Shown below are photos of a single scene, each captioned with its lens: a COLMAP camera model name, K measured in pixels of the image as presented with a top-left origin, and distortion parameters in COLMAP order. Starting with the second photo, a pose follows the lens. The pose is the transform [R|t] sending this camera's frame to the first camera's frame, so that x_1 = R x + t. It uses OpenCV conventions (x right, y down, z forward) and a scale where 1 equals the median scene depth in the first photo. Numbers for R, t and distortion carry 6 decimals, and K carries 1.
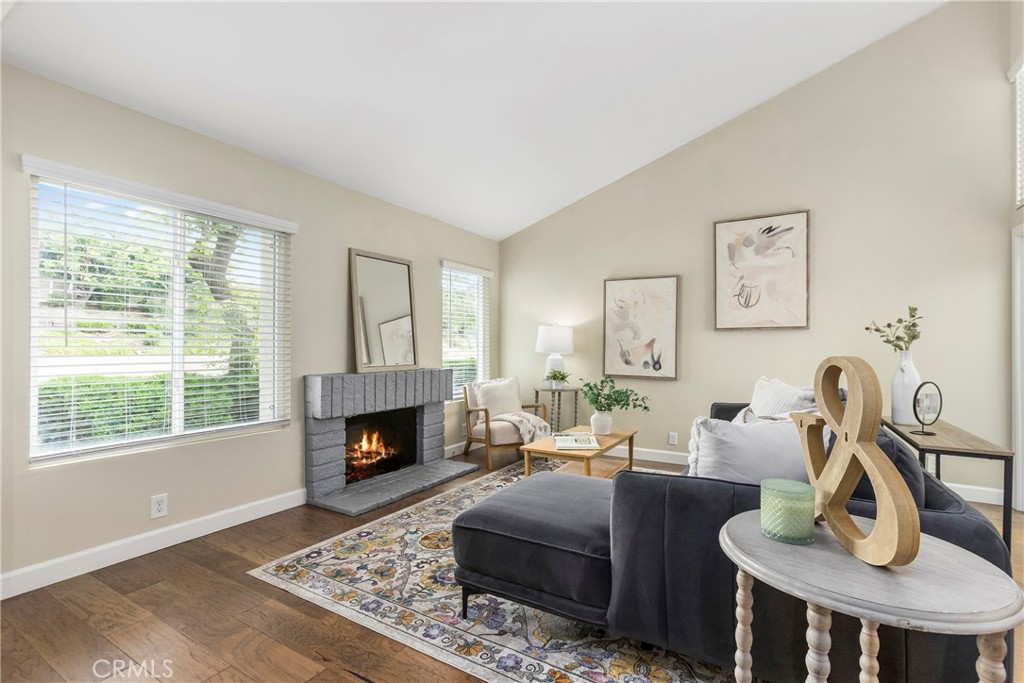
lens RADIAL K [[464.4, 0, 514.3], [0, 464.4, 344.7], [0, 0, 1]] dist [-0.008977, -0.000834]
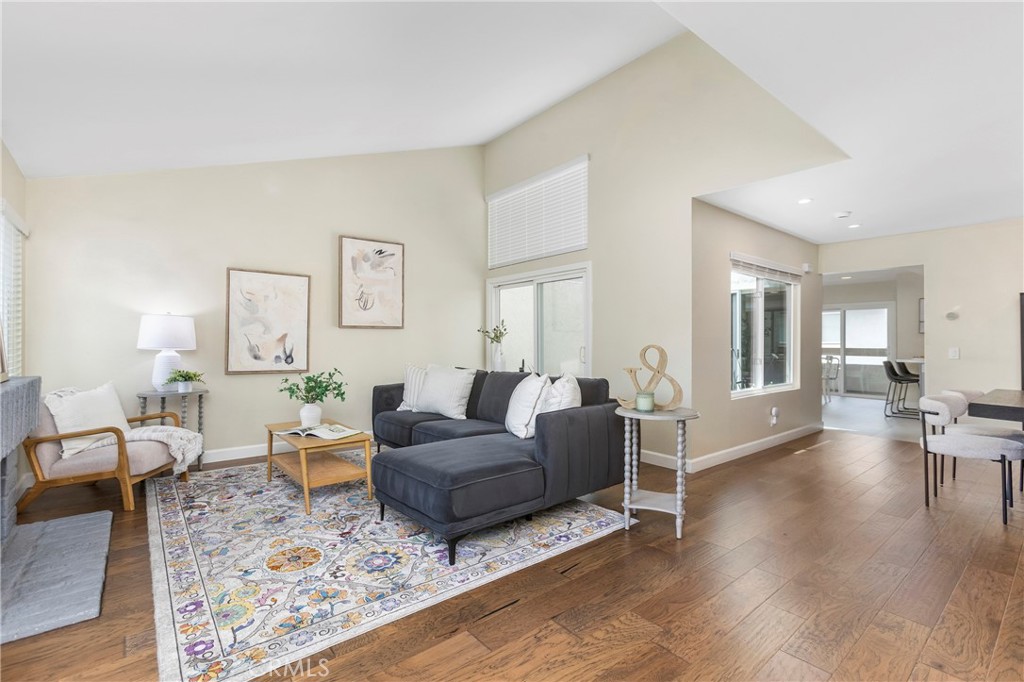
lens RADIAL K [[464.4, 0, 508.6], [0, 464.4, 341.2], [0, 0, 1]] dist [-0.008977, -0.000834]
pose [[0.338877, -0.002107, 0.940828, -0.589160], [-0.005397, 0.999977, 0.004183, -0.003111], [-0.940815, -0.006495, 0.338857, 0.218209]]
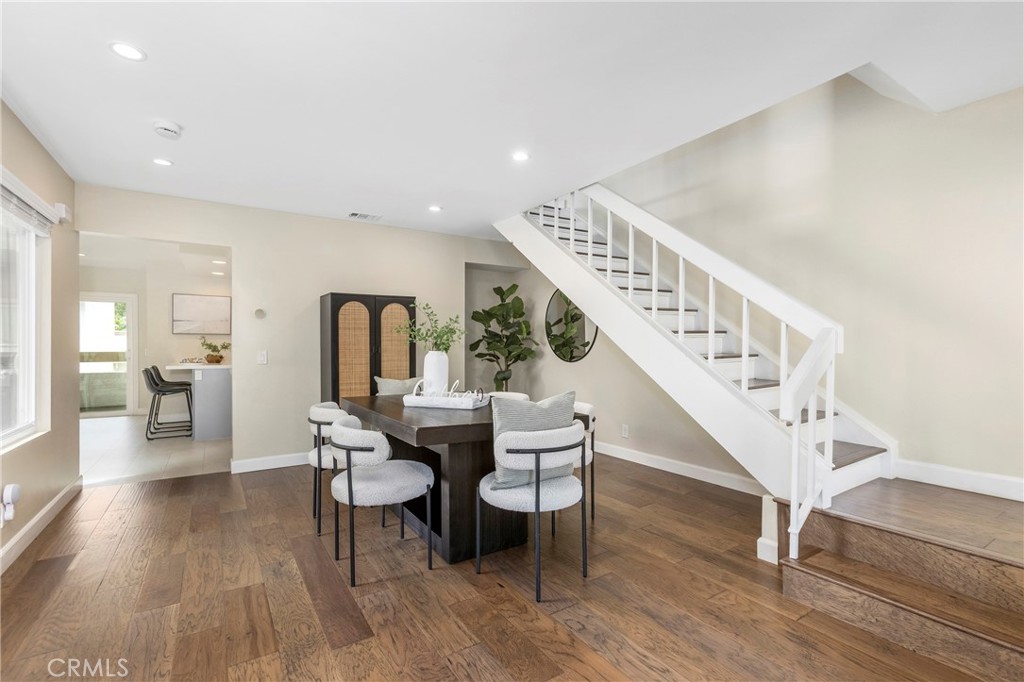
lens RADIAL K [[464.4, 0, 510.6], [0, 464.4, 342.4], [0, 0, 1]] dist [-0.008977, -0.000834]
pose [[-0.896958, -0.000079, 0.442116, 0.025778], [-0.000690, 0.999999, -0.001222, -0.003227], [-0.442115, -0.001402, -0.896957, 0.205475]]
